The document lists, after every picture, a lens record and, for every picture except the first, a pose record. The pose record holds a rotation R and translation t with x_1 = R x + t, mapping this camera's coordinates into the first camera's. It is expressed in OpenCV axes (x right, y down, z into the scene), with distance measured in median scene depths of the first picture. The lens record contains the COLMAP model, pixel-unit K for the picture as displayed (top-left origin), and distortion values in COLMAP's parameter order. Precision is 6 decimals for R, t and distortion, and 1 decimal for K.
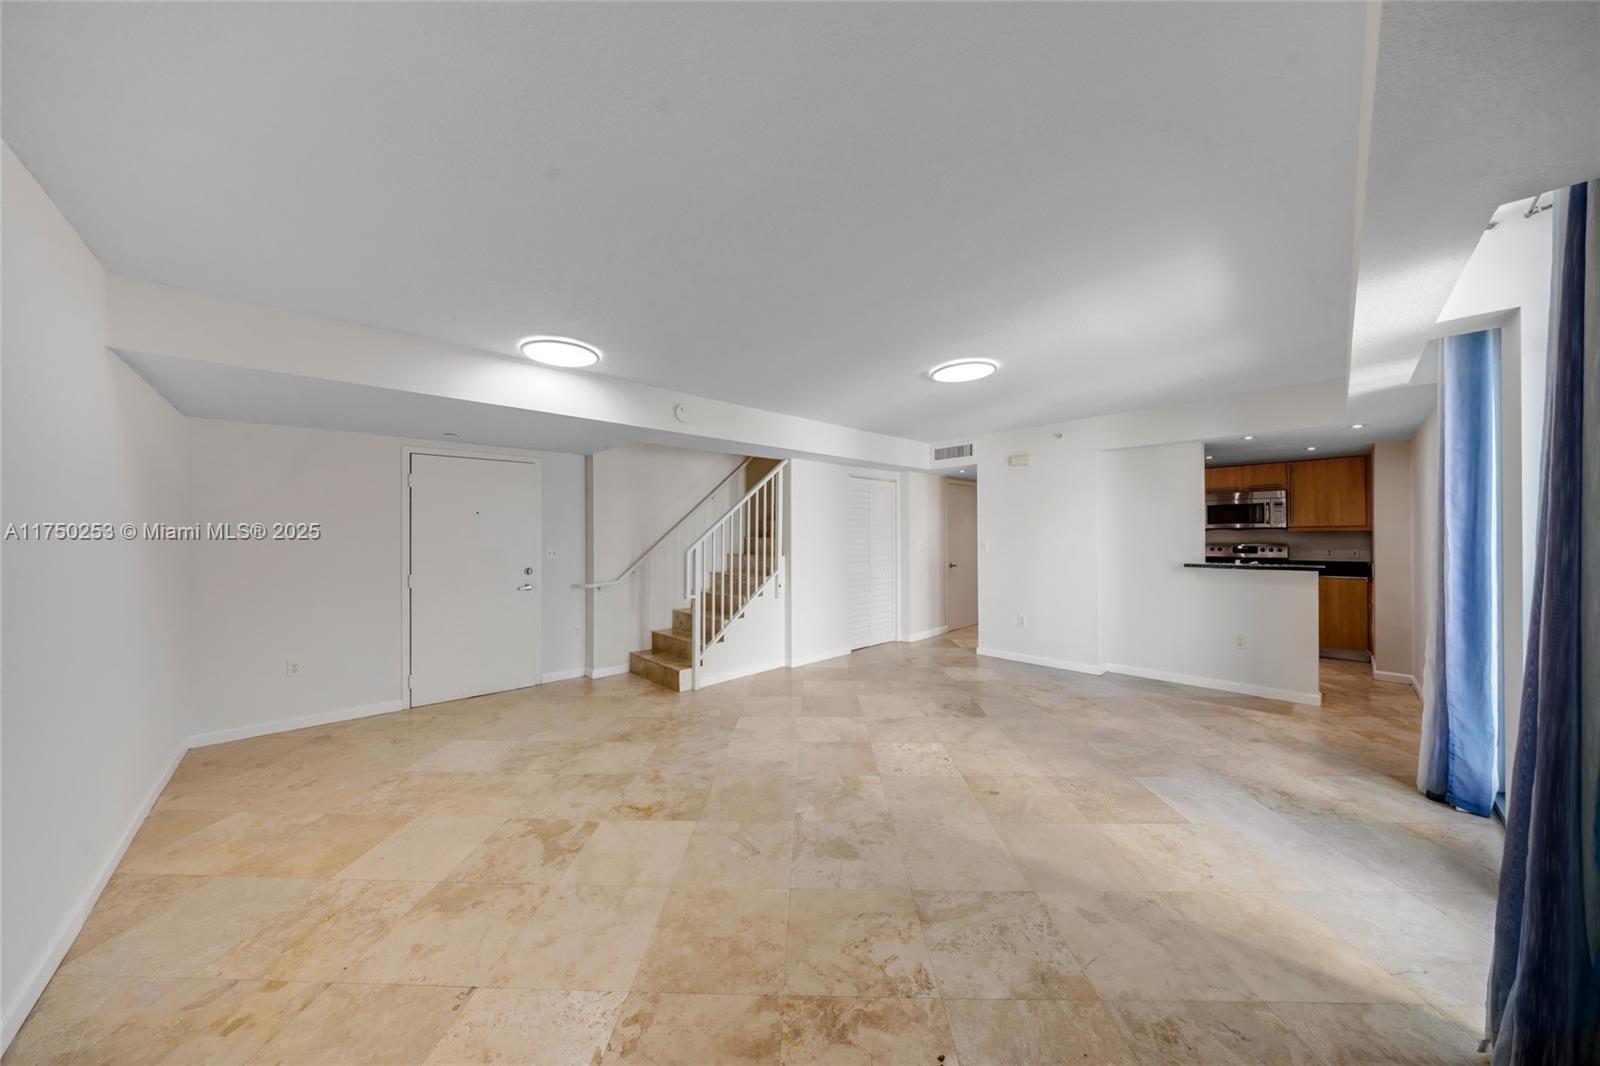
lens RADIAL K [[515.2, 0, 800.0], [0, 515.2, 532.9], [0, 0, 1]] dist [-0.001046, -0.000764]
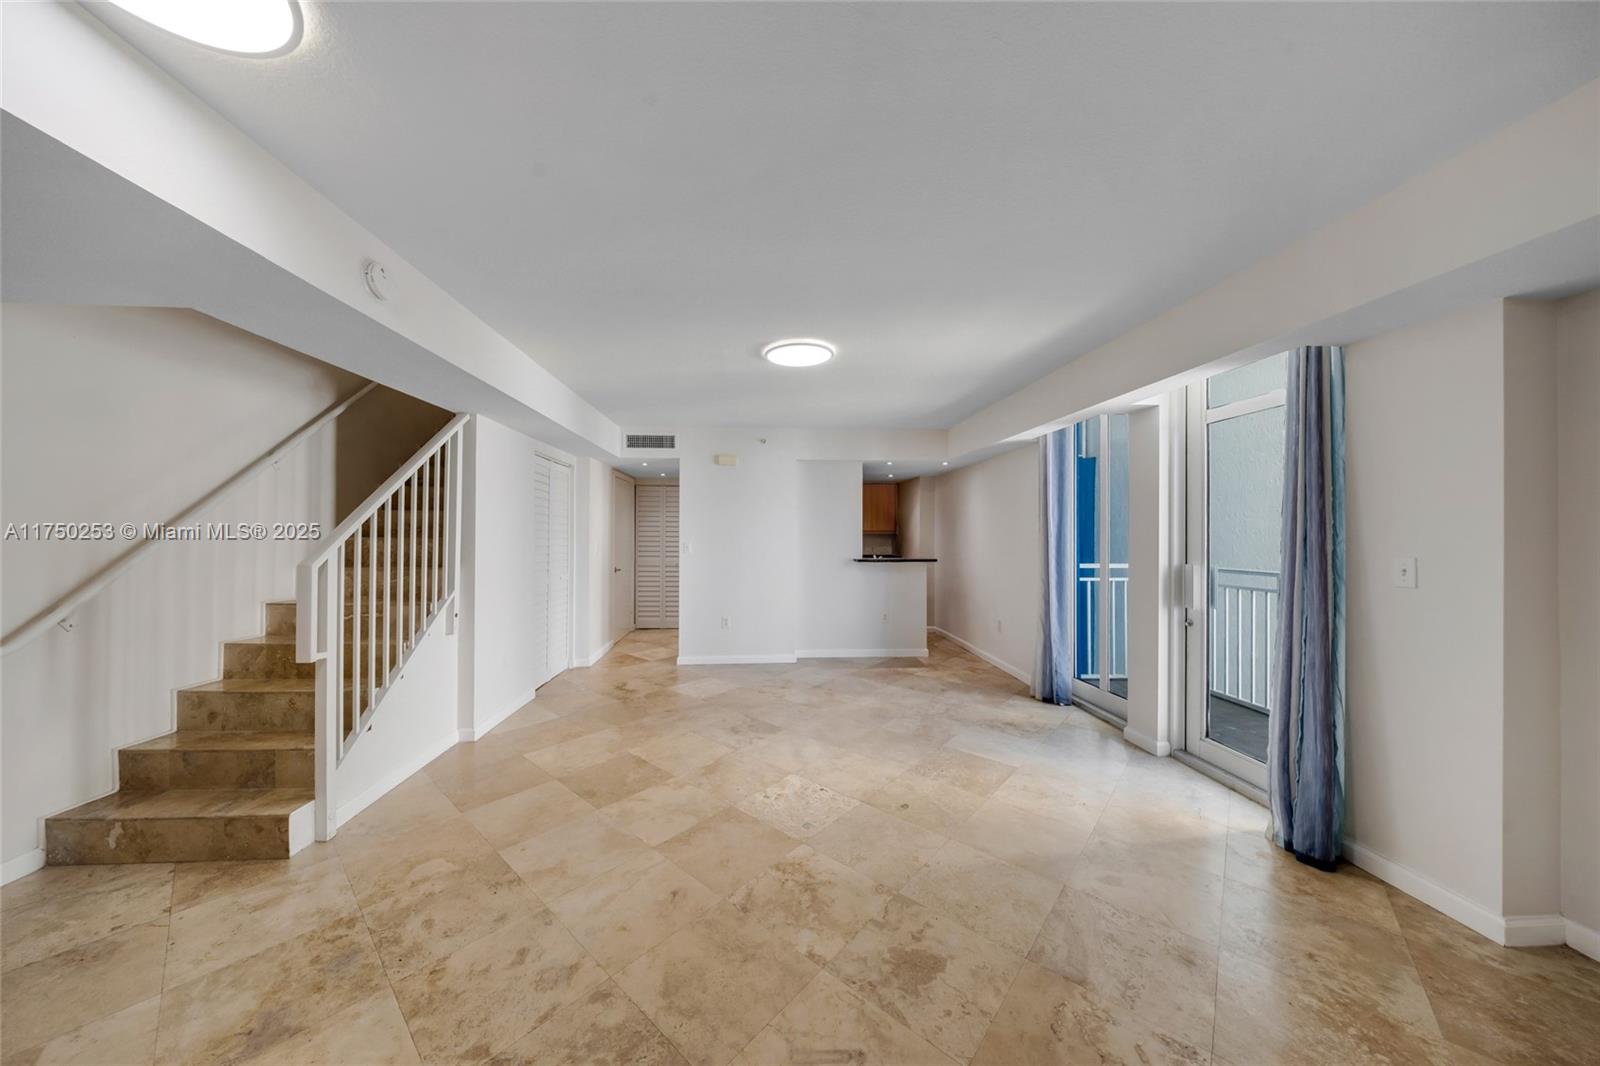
lens RADIAL K [[515.2, 0, 782.0], [0, 515.2, 533.7], [0, 0, 1]] dist [-0.001046, -0.000764]
pose [[0.649709, 0.007095, 0.760150, -0.480903], [-0.006165, 0.999973, -0.004065, 0.007555], [-0.760158, -0.002045, 0.649735, 0.539316]]
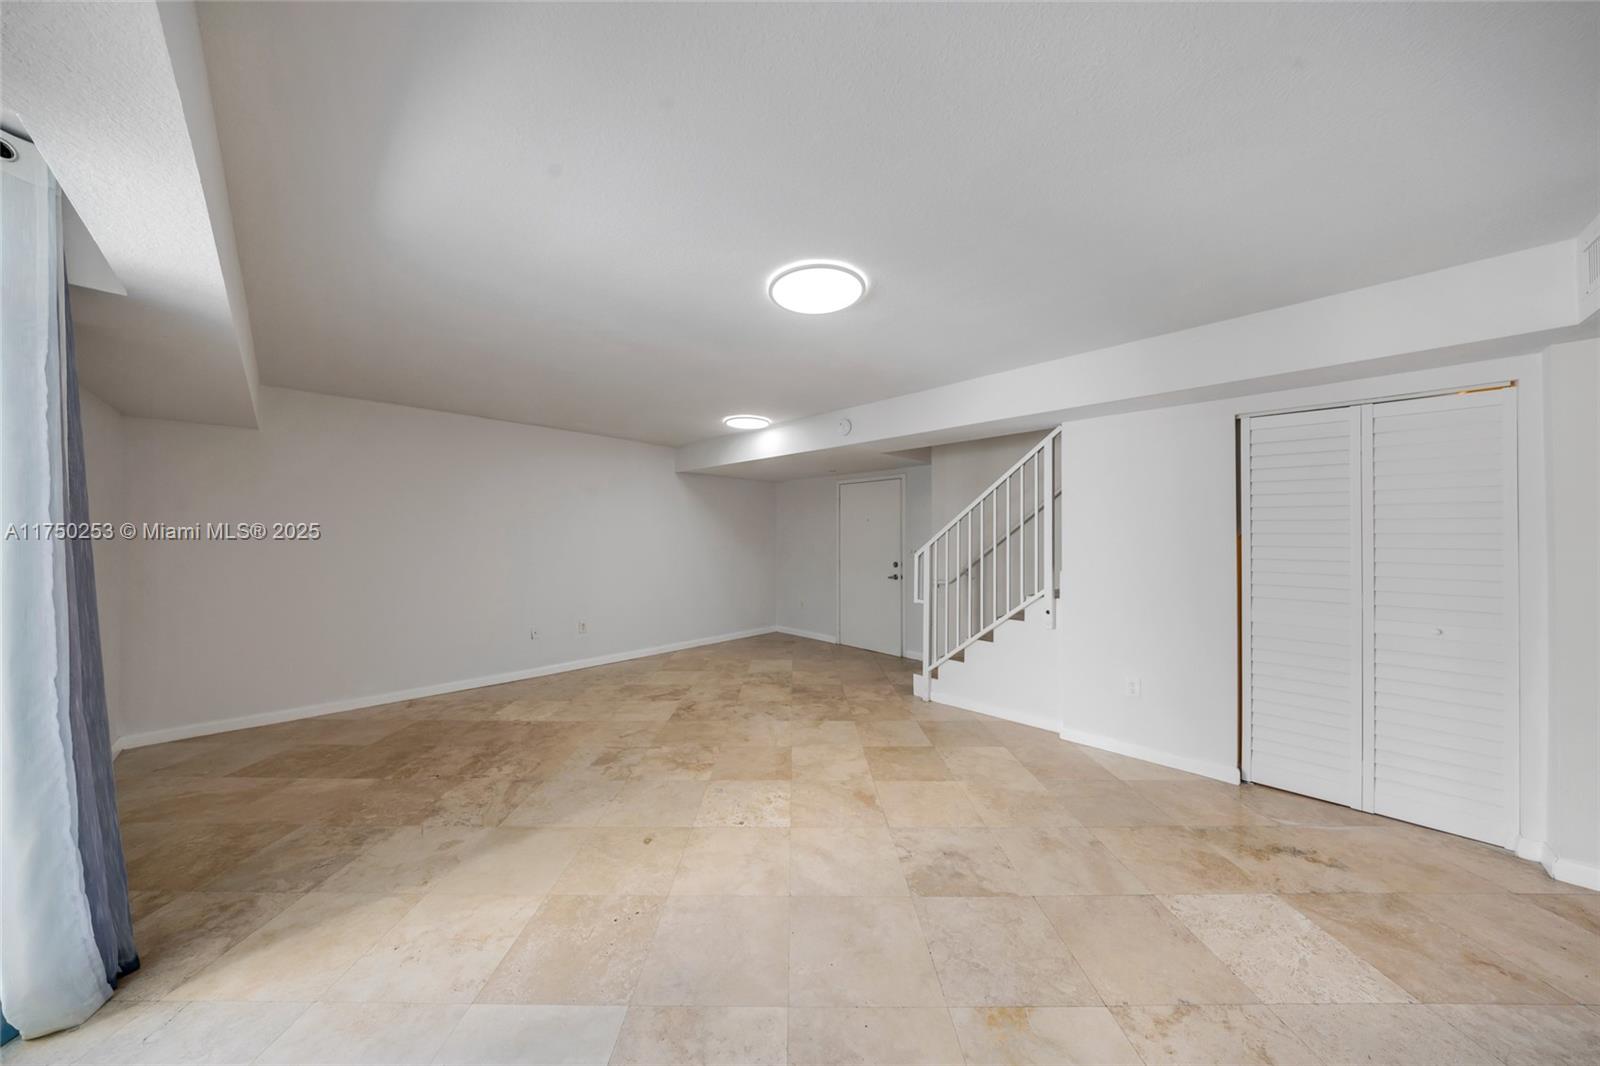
lens RADIAL K [[515.2, 0, 791.1], [0, 515.2, 536.4], [0, 0, 1]] dist [-0.001046, -0.000764]
pose [[0.016985, 0.007549, -0.999827, 1.198529], [0.003777, 0.999964, 0.007615, -0.008348], [0.999849, -0.003906, 0.016956, 1.189424]]
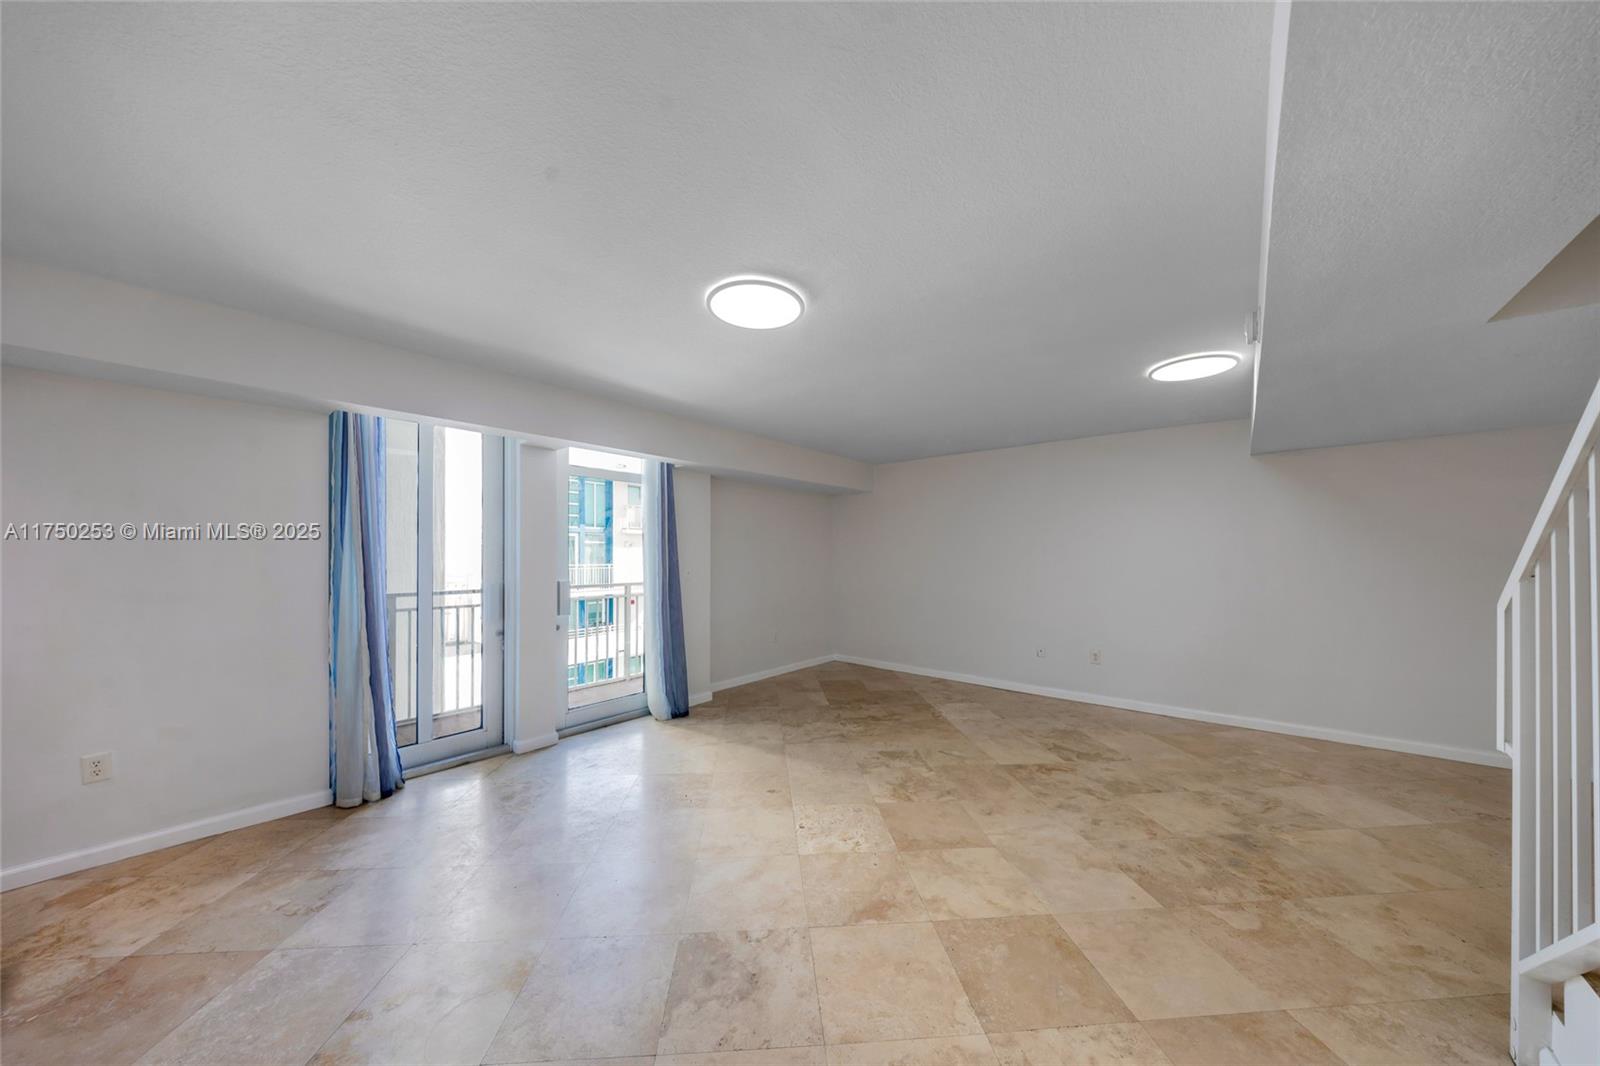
lens RADIAL K [[515.2, 0, 791.9], [0, 515.2, 556.7], [0, 0, 1]] dist [-0.001046, -0.000764]
pose [[-0.996078, 0.009152, -0.088003, 0.412275], [0.009188, 0.999958, -0.000014, -0.000029], [0.087999, -0.000822, -0.996120, 2.044960]]
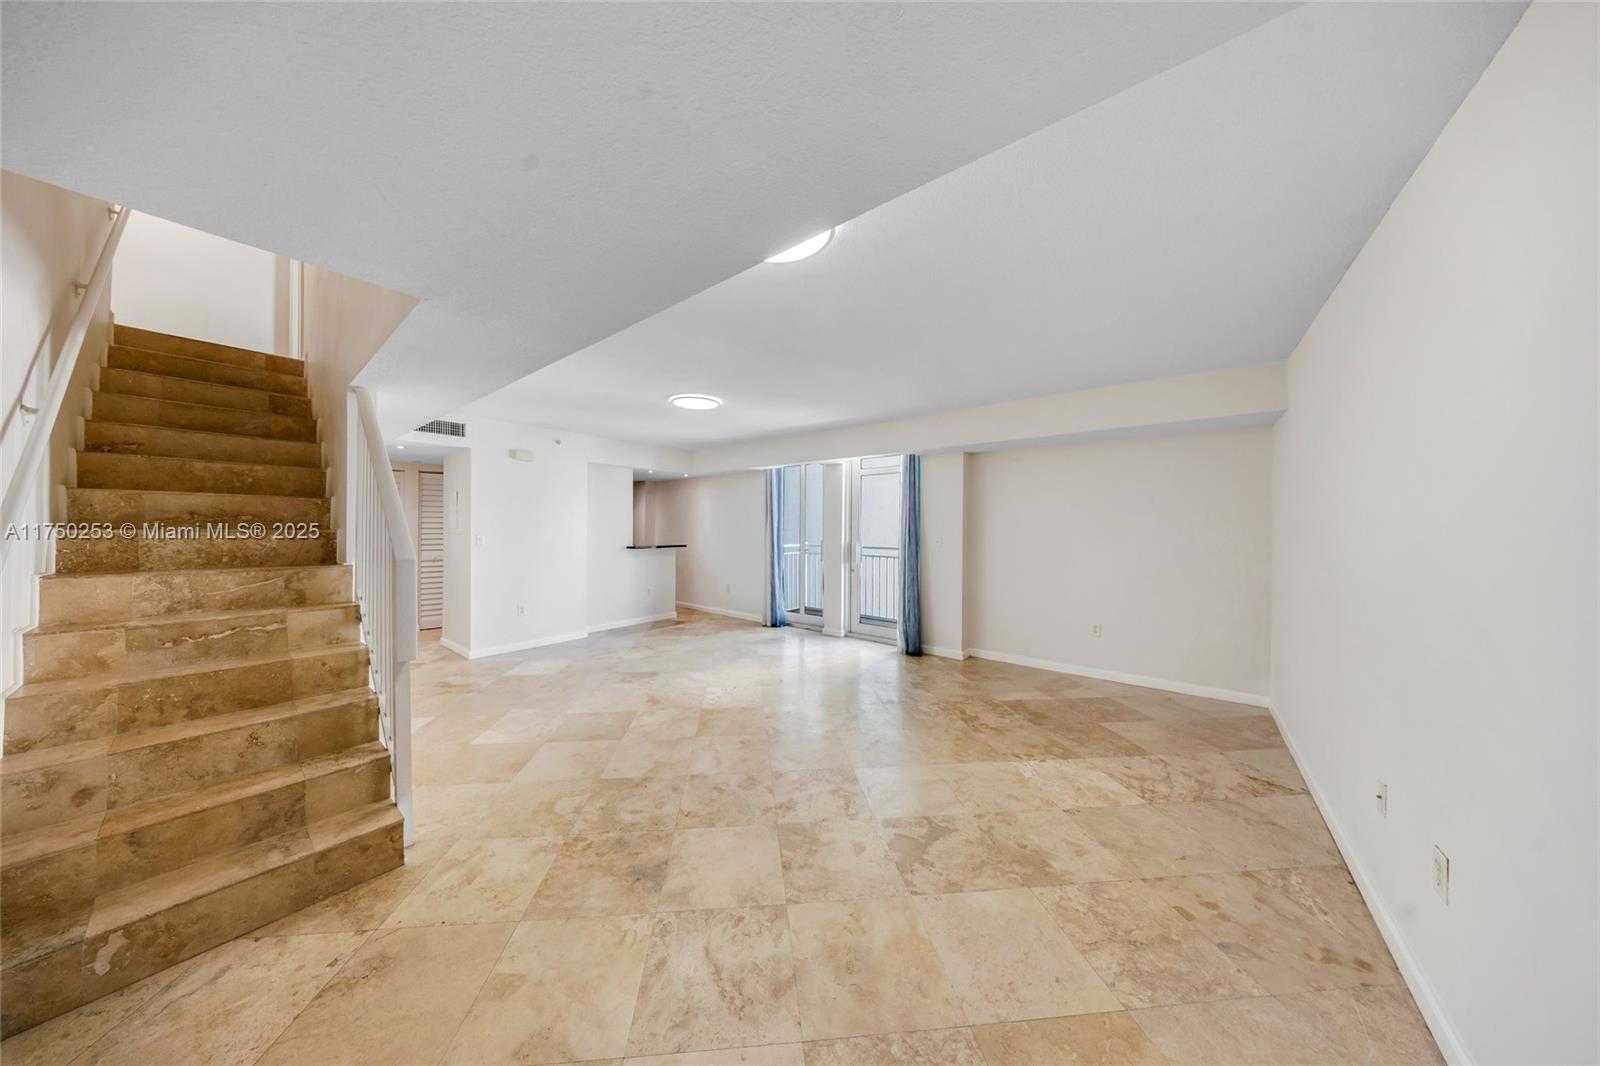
lens RADIAL K [[468.3, 0, 786.6], [0, 468.3, 529.8], [0, 0, 1]] dist [0.000105, -0.000303]
pose [[-0.117726, -0.000921, 0.993046, -1.098293], [-0.005575, 0.999984, 0.000266, 0.011160], [-0.993030, -0.005505, -0.117729, 1.129030]]
